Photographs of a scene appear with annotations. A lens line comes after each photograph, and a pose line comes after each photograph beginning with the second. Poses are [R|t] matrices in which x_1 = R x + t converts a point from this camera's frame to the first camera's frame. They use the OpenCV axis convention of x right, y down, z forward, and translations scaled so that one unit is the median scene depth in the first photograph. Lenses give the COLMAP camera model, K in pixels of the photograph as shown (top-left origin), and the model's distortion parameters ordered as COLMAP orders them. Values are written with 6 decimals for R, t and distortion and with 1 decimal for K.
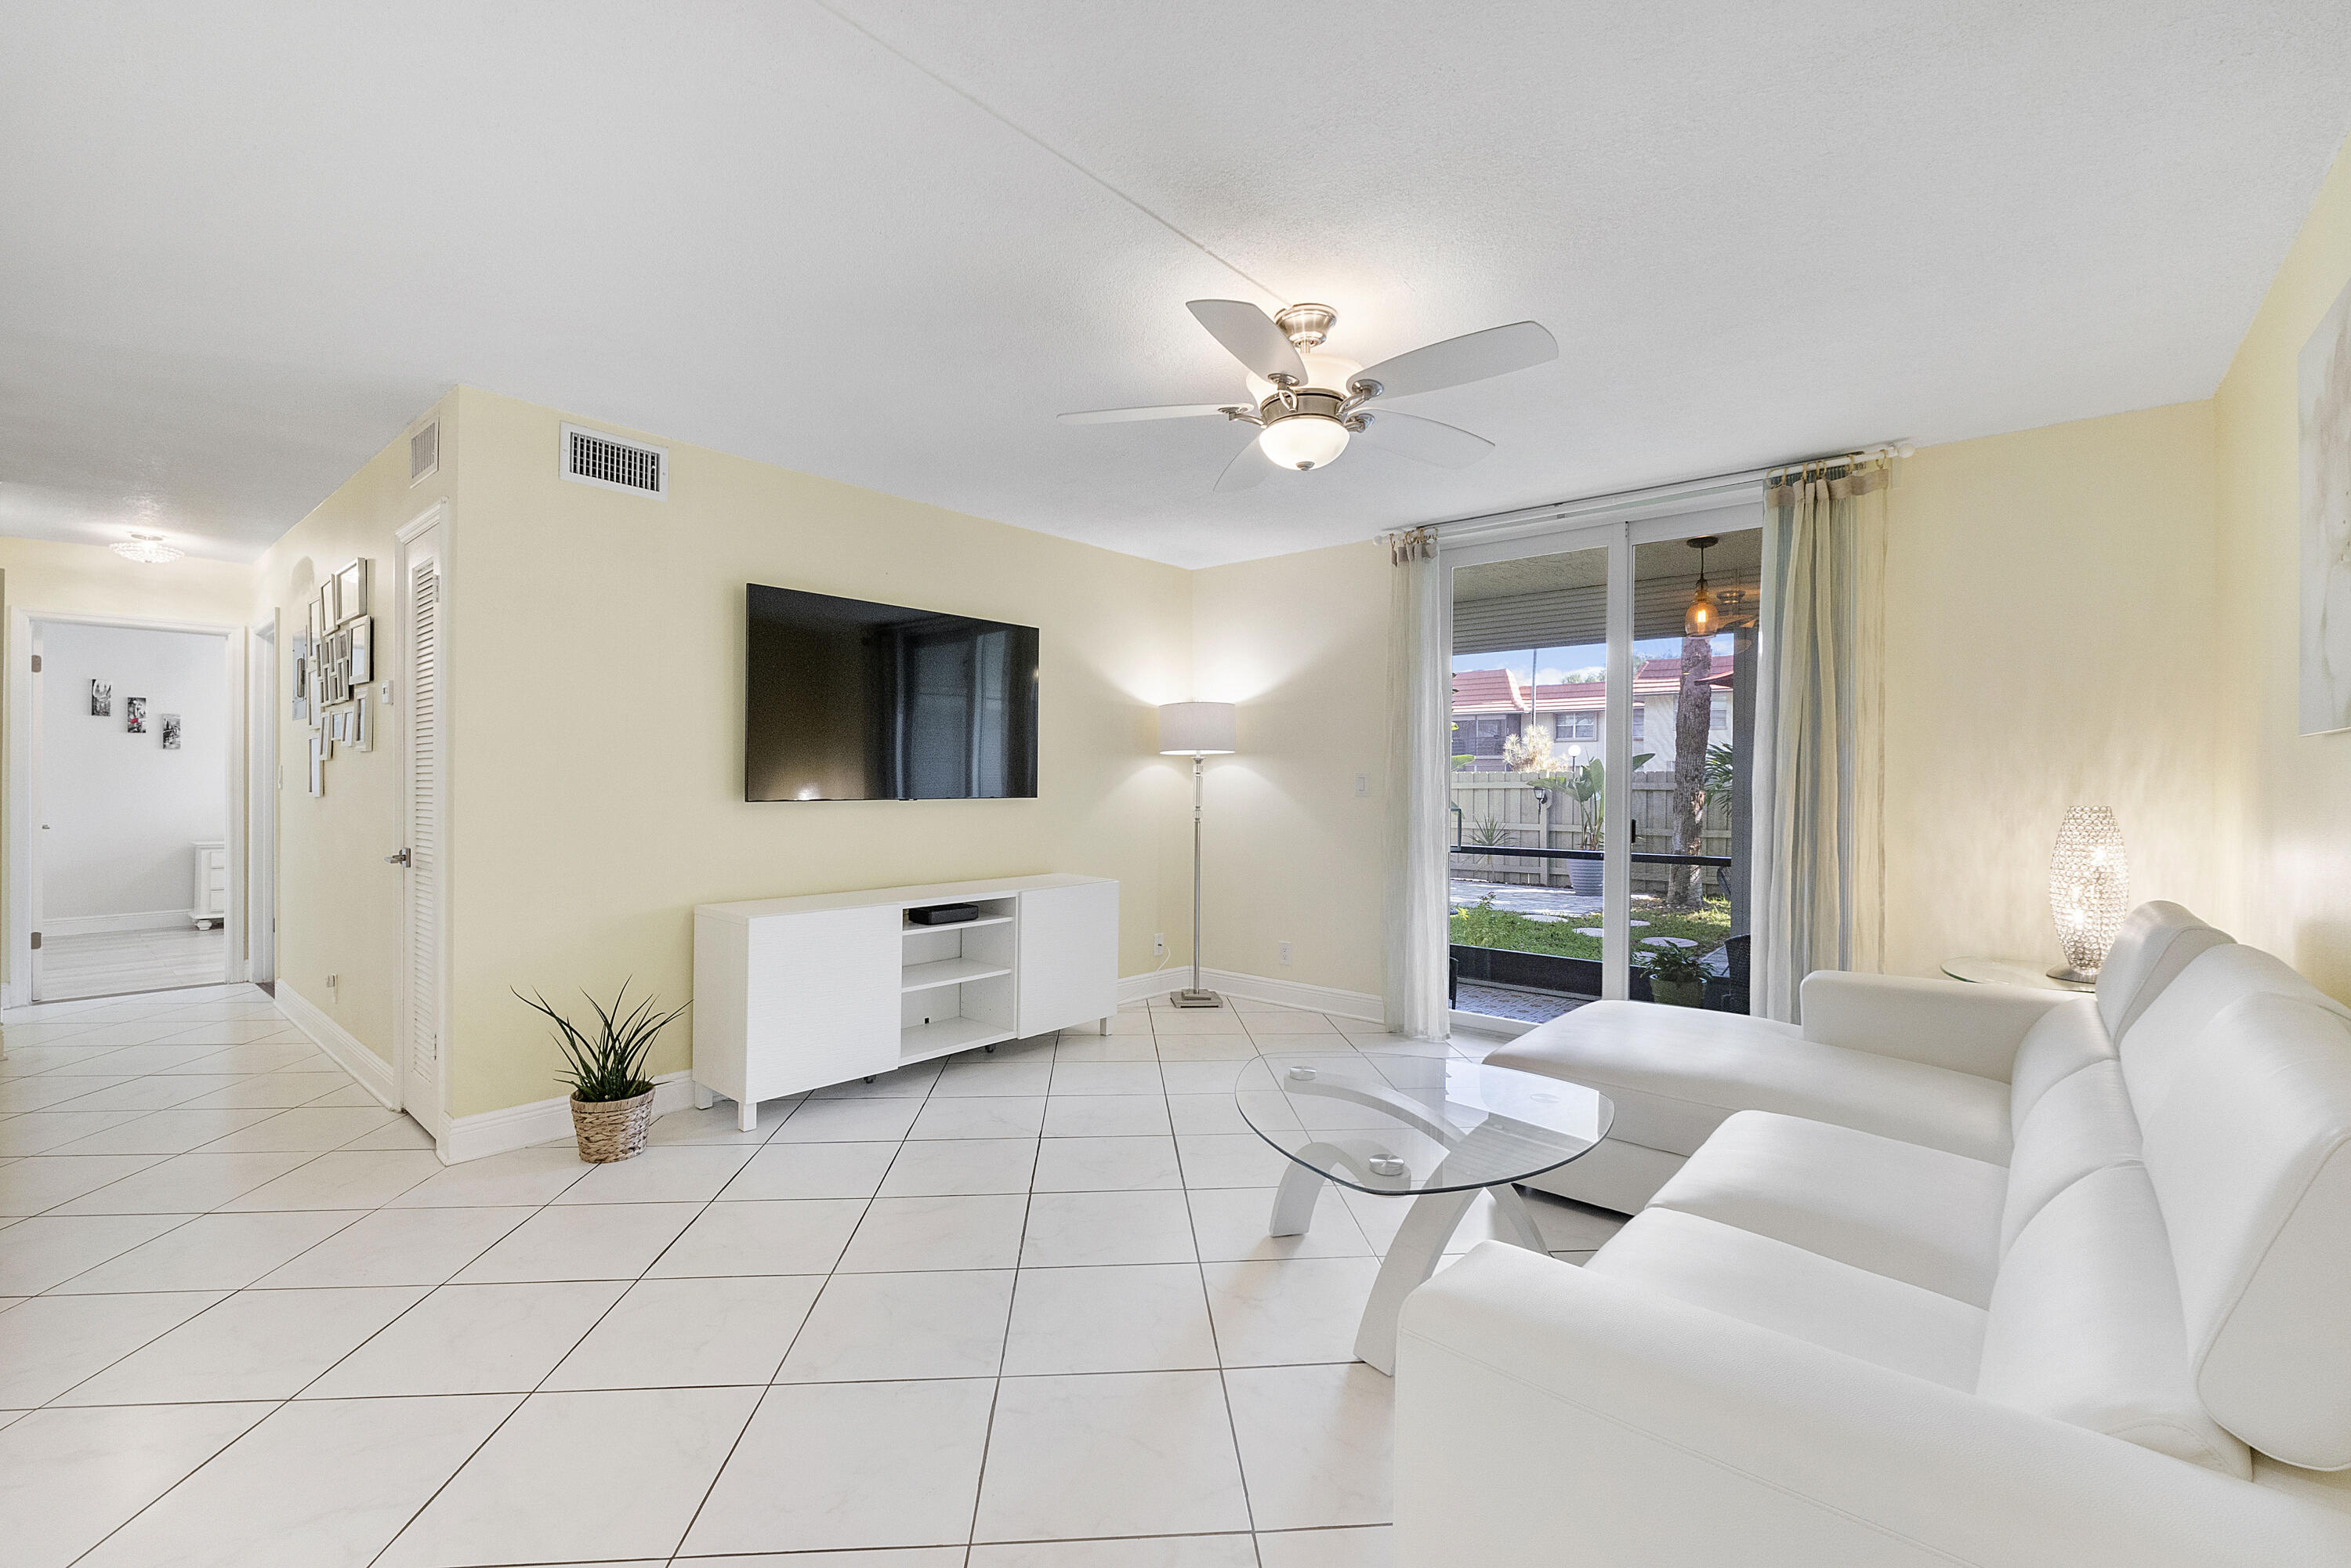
lens RADIAL K [[1005.7, 0, 1175.5], [0, 1005.7, 784.0], [0, 0, 1]] dist [-0.002222, -0.000291]
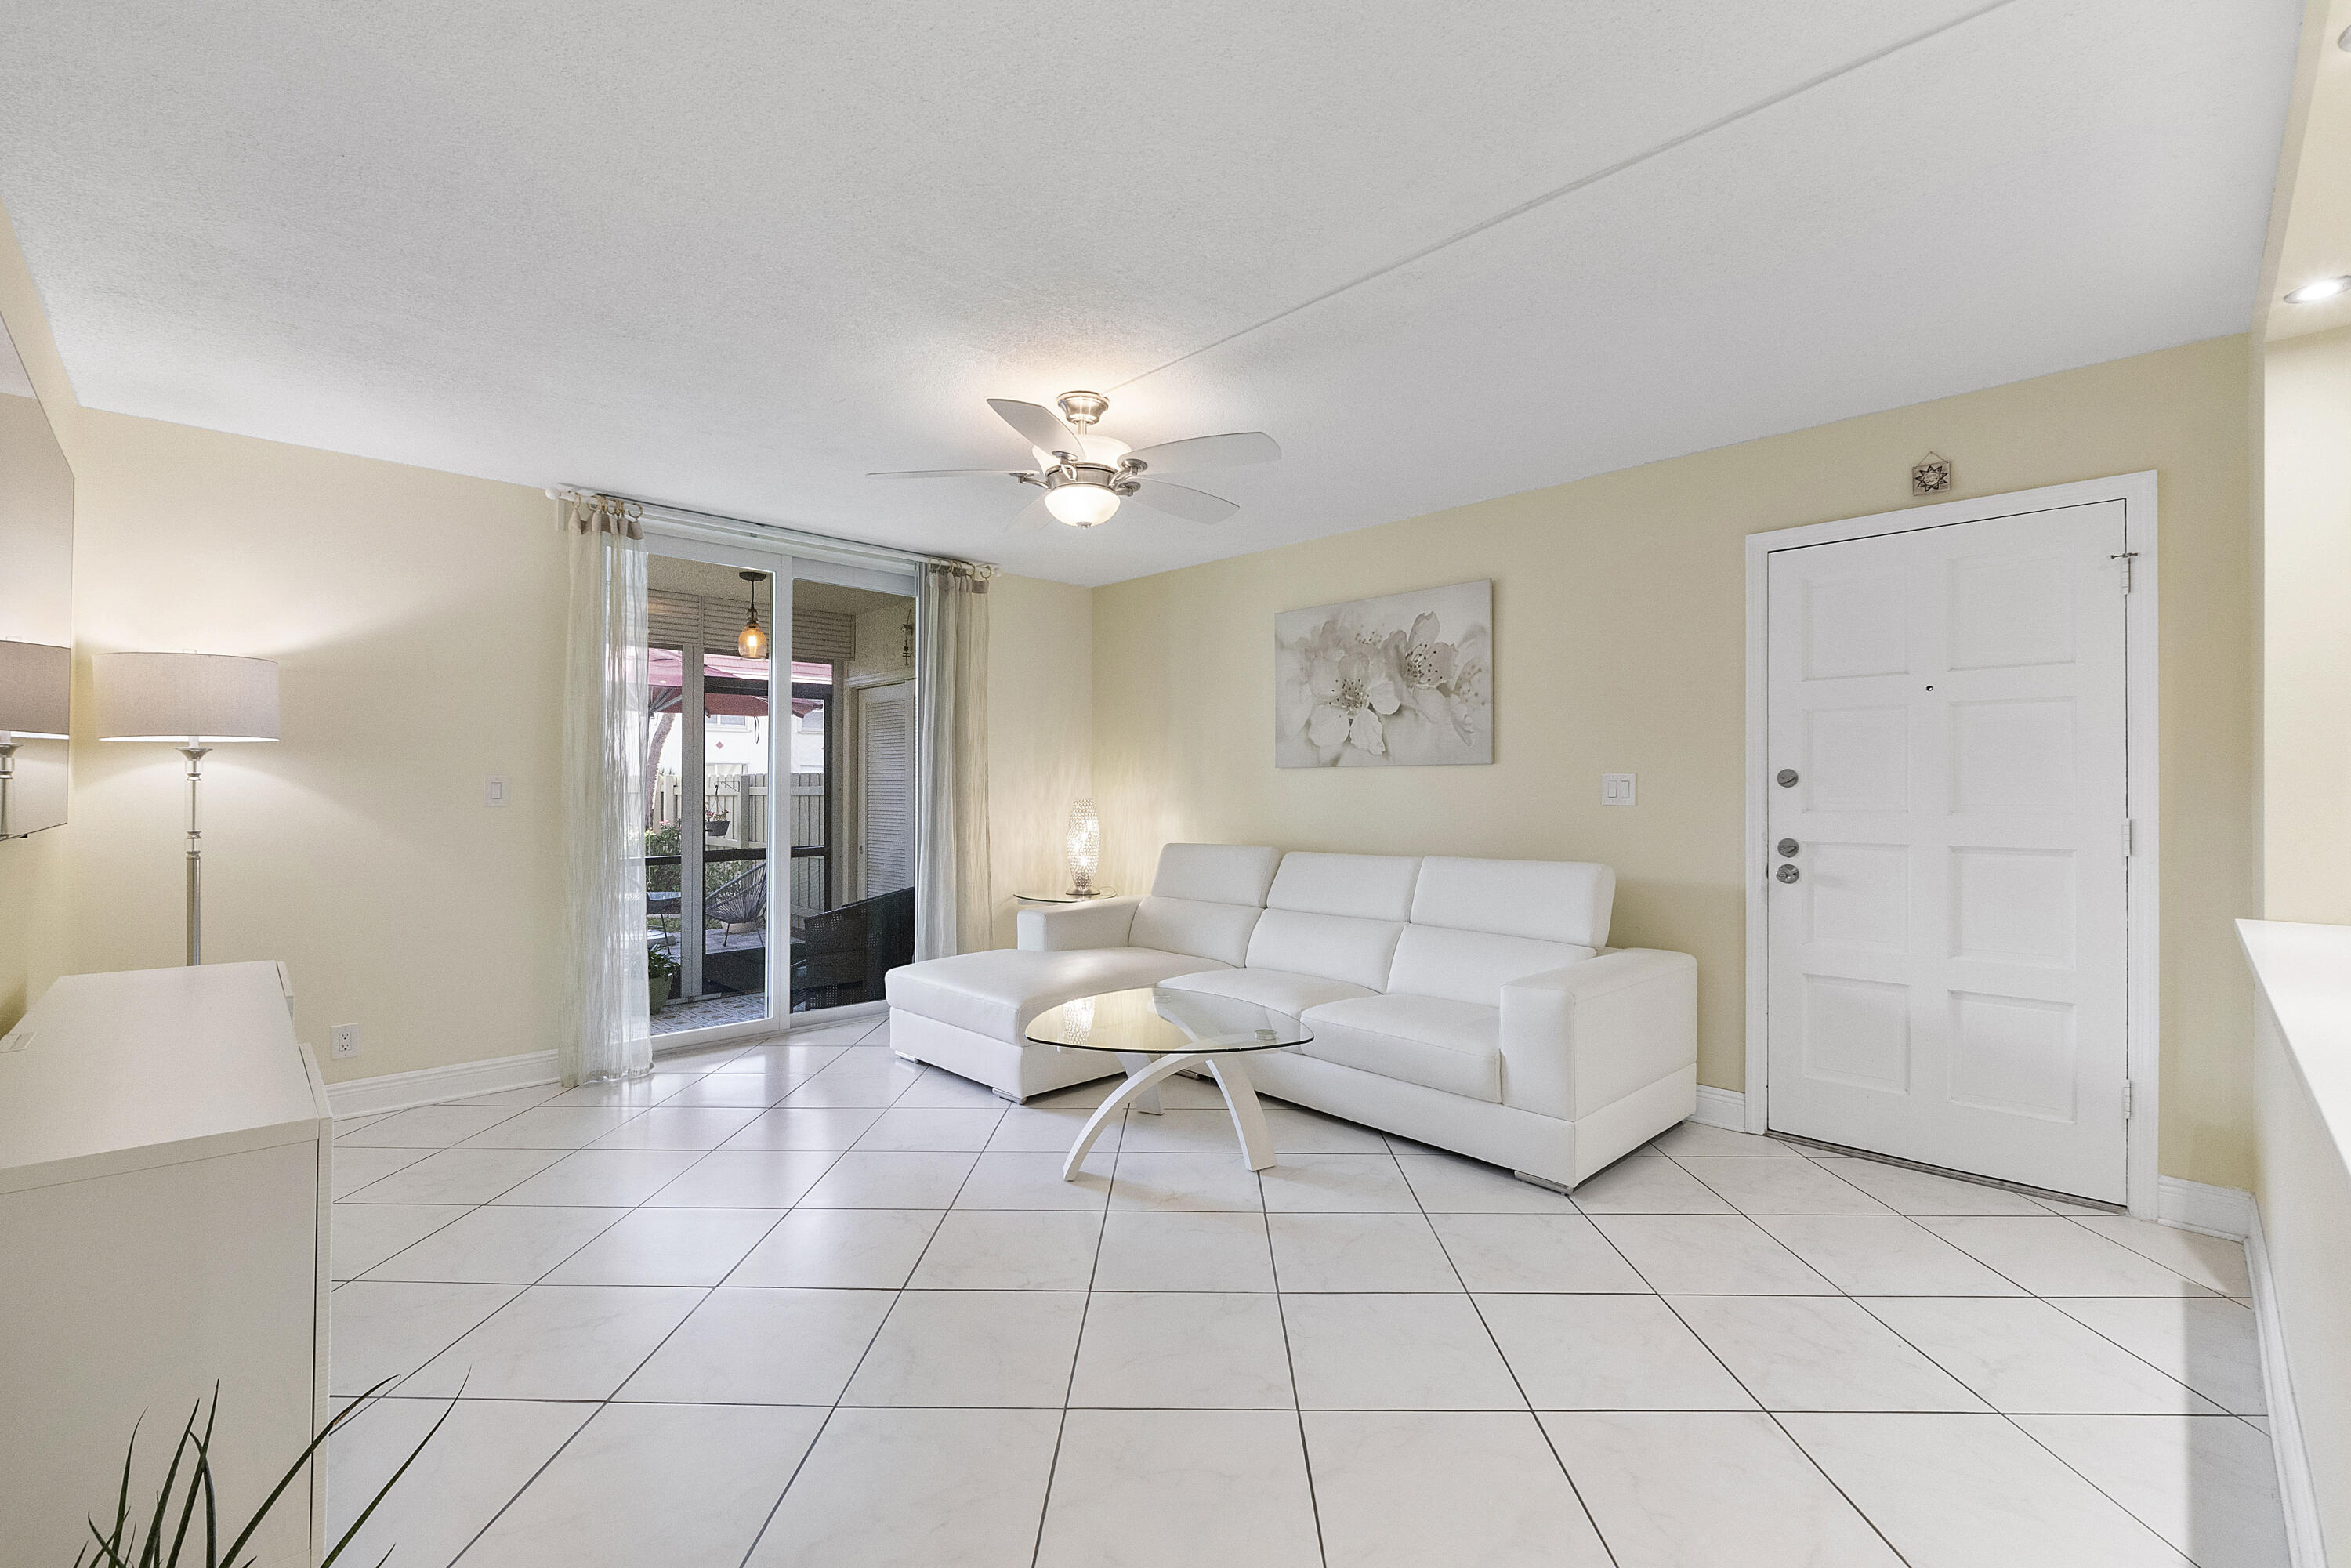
lens RADIAL K [[999.2, 0, 1175.5], [0, 999.2, 784.0], [0, 0, 1]] dist [-0.002805, -0.000017]
pose [[0.094585, -0.000894, 0.995516, -0.559877], [0.004056, 0.999992, 0.000513, -0.003533], [-0.995508, 0.003989, 0.094588, 0.416196]]
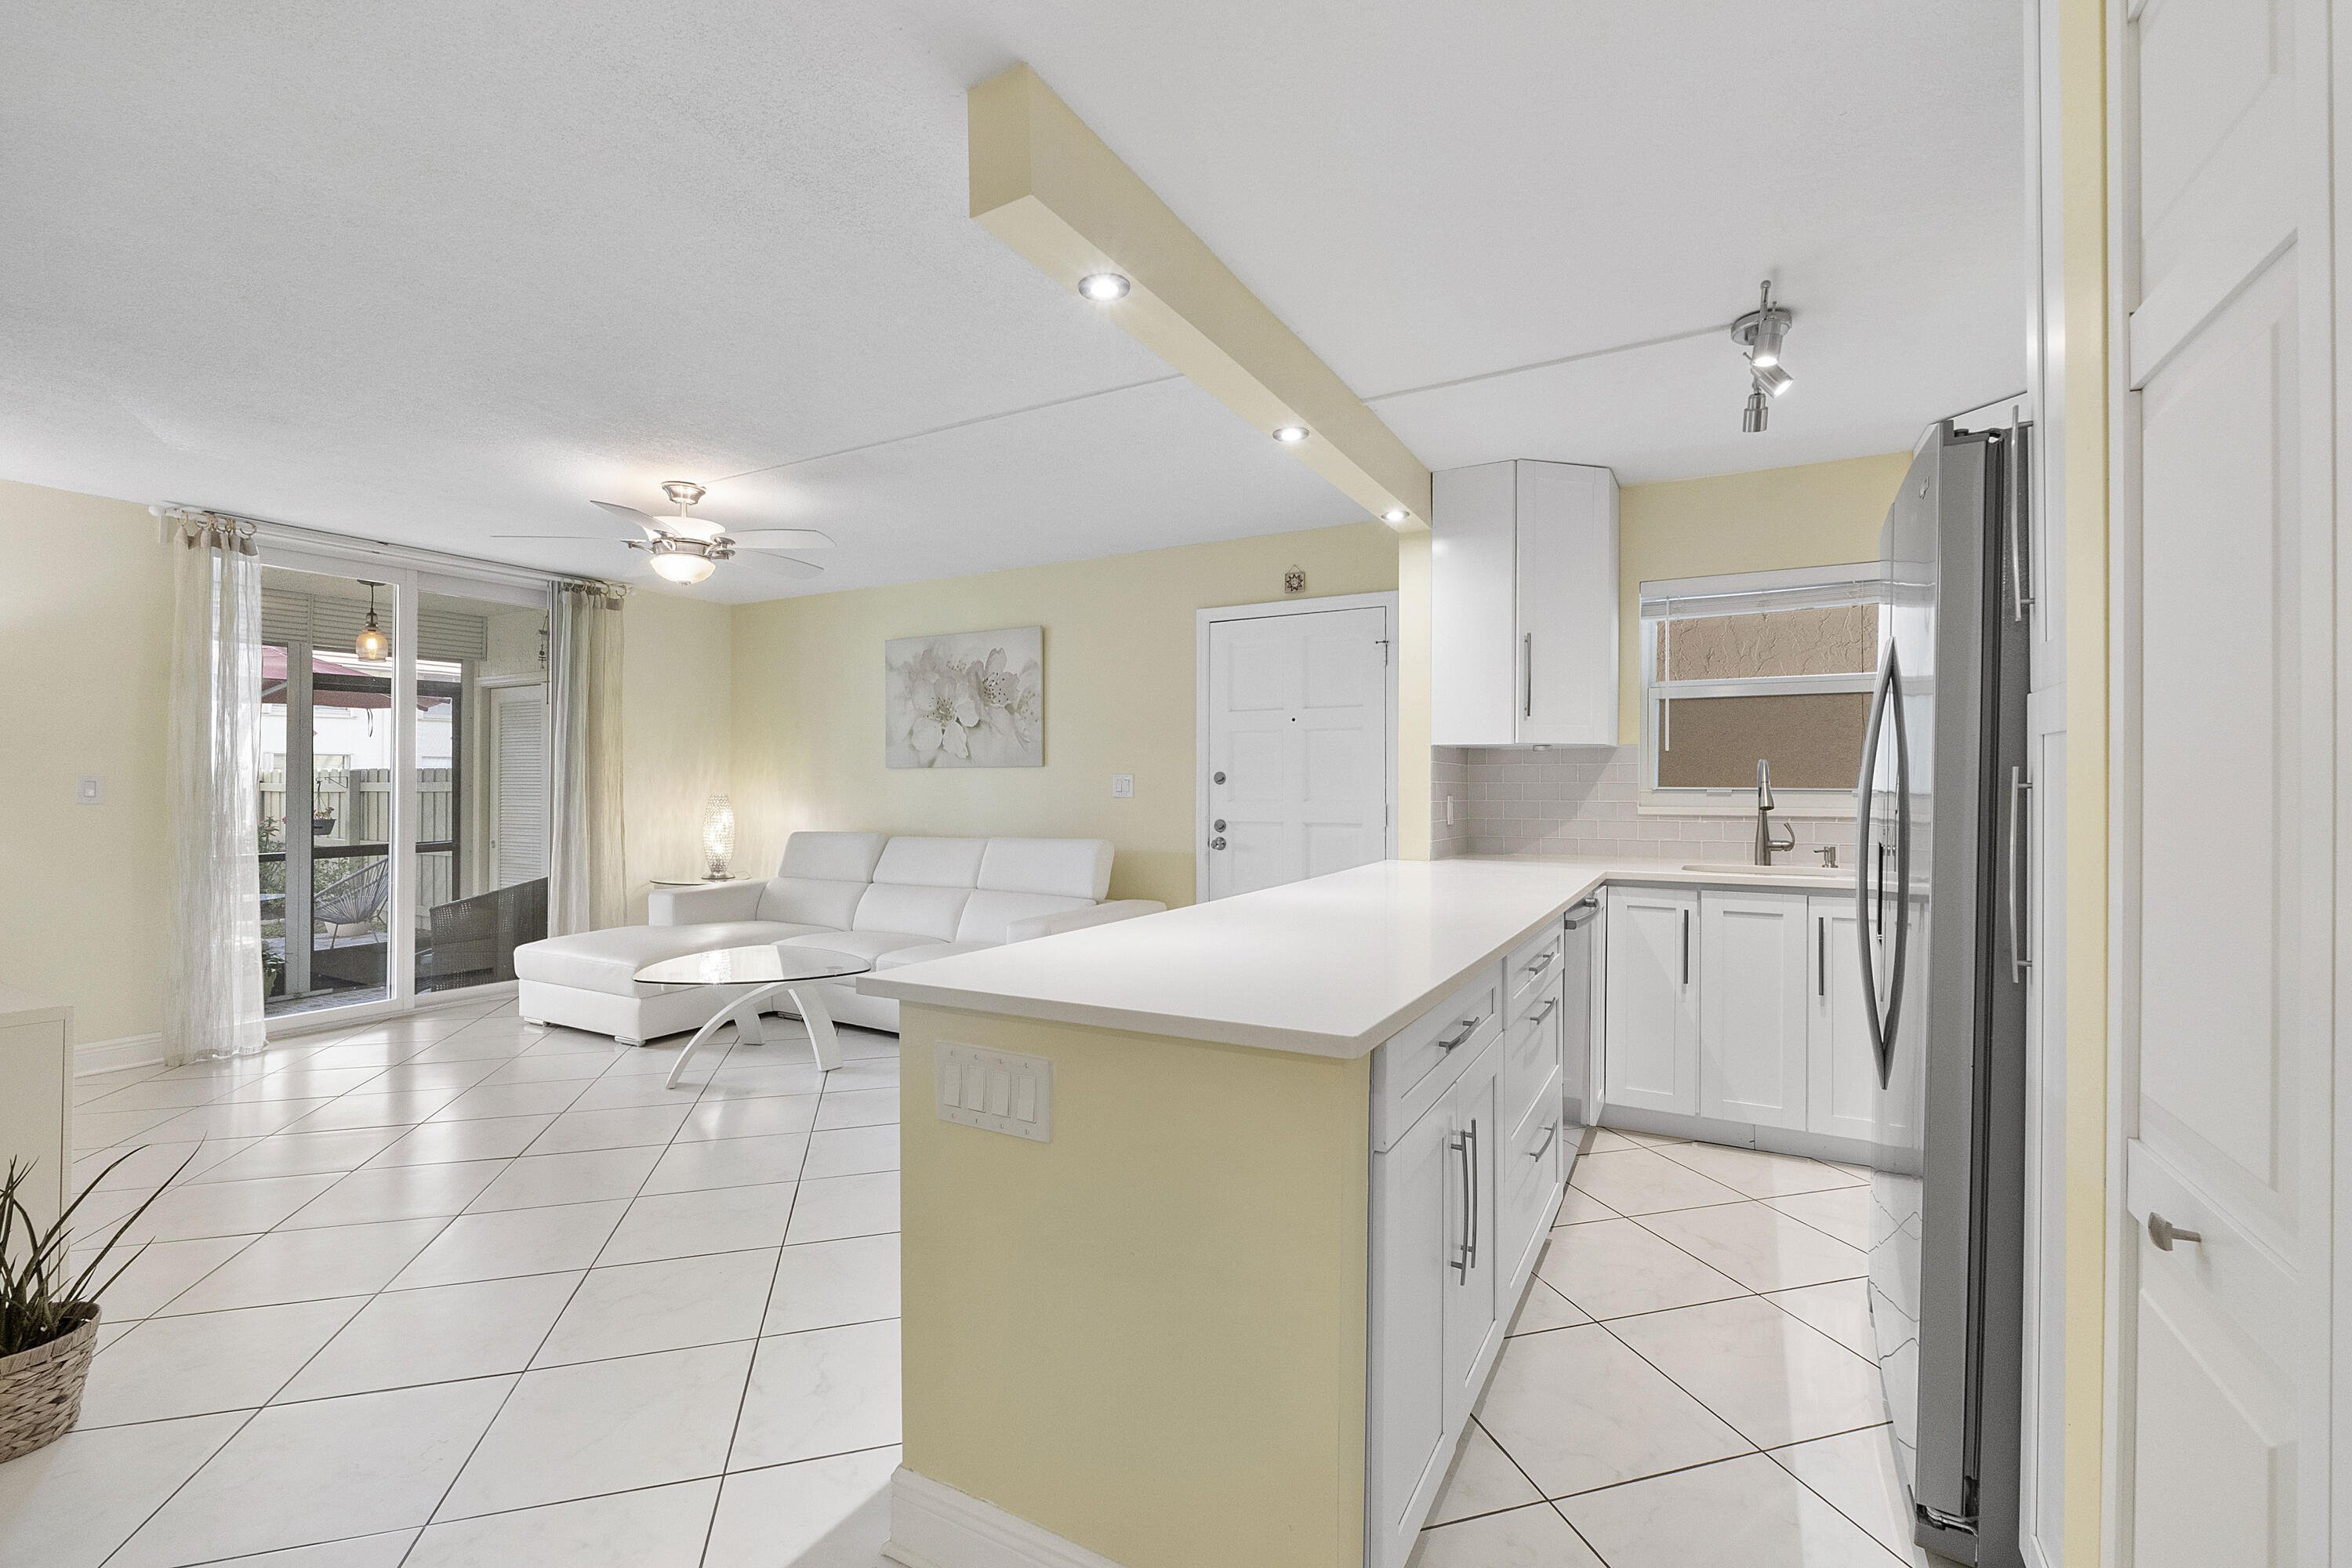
lens RADIAL K [[1002.0, 0, 1184.3], [0, 1002.0, 776.3], [0, 0, 1]] dist [-0.006509, -0.000239]
pose [[-0.197765, 0.000441, 0.980249, -0.822535], [0.003259, 0.999995, 0.000208, -0.007780], [-0.980244, 0.003236, -0.197766, 0.293198]]
